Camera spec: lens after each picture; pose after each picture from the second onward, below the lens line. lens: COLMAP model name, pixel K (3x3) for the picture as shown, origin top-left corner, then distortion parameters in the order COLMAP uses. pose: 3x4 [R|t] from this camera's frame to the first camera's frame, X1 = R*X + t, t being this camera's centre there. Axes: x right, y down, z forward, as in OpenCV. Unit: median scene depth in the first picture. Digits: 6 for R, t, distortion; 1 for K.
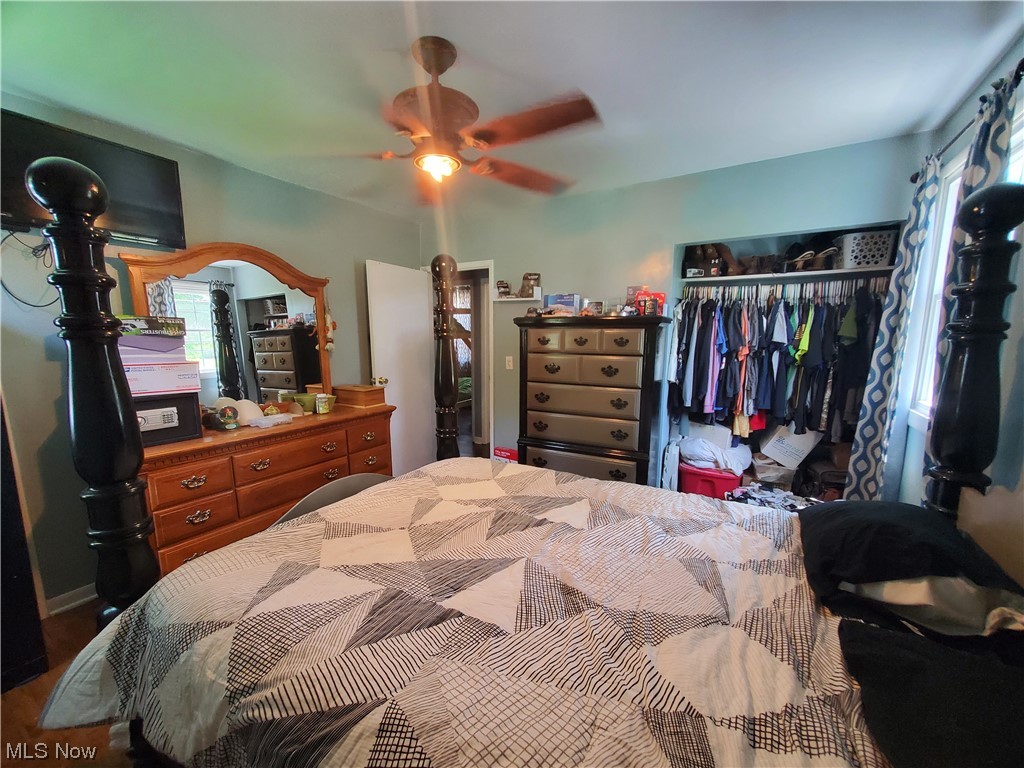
lens RADIAL K [[404.0, 0, 513.3], [0, 404.0, 399.7], [0, 0, 1]] dist [0.003187, -0.003536]
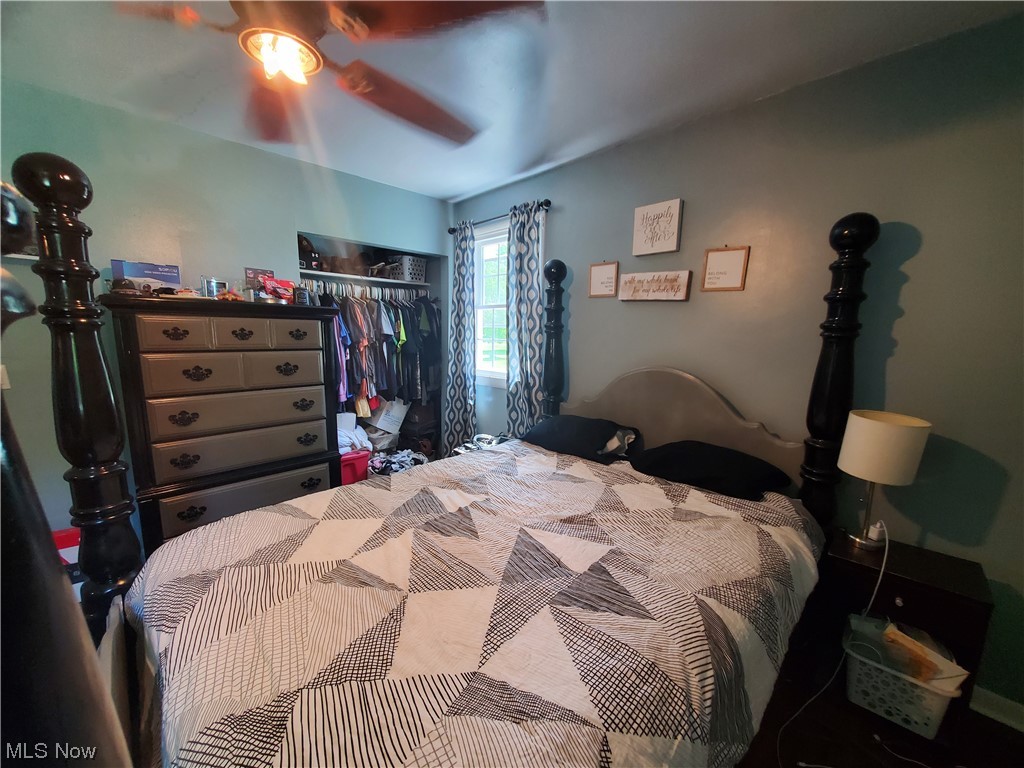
lens RADIAL K [[404.0, 0, 513.3], [0, 404.0, 399.7], [0, 0, 1]] dist [0.003187, -0.003536]
pose [[0.253078, -0.158073, 0.954445, -0.461131], [0.139340, 0.982231, 0.125727, -0.047670], [-0.957359, 0.101174, 0.270607, 0.317005]]
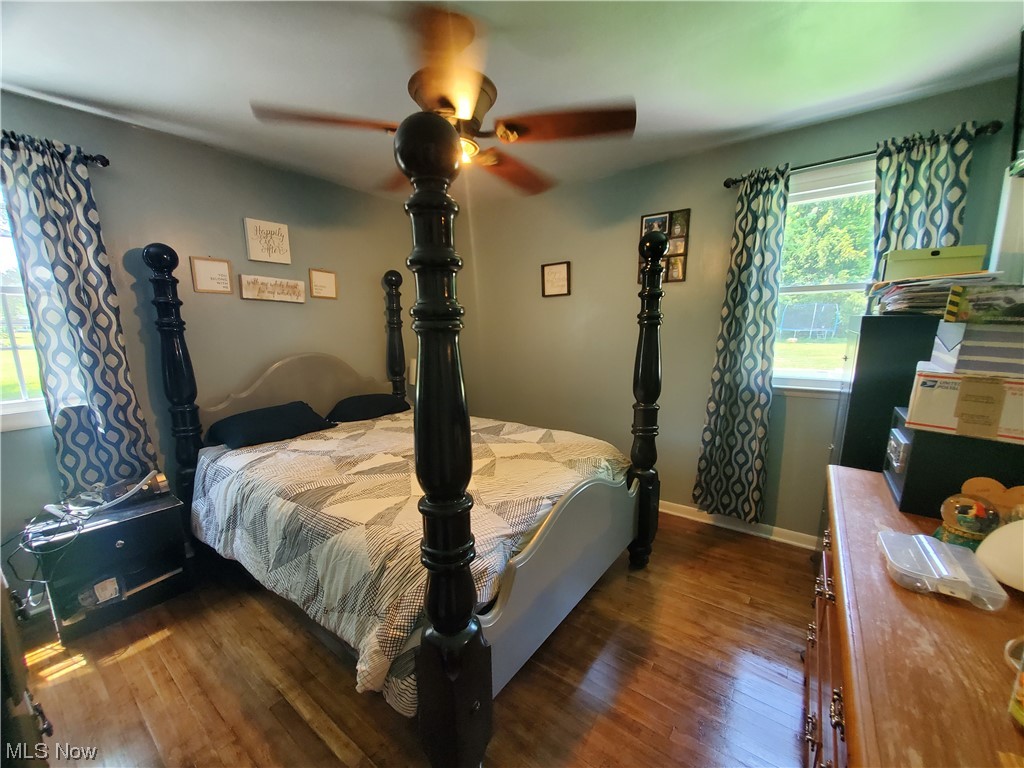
lens RADIAL K [[404.0, 0, 513.3], [0, 404.0, 399.7], [0, 0, 1]] dist [0.003187, -0.003536]
pose [[-0.993952, -0.011238, 0.109236, -0.259154], [0.026548, 0.940653, 0.338331, -0.202964], [-0.106555, 0.339185, -0.934665, 1.242109]]
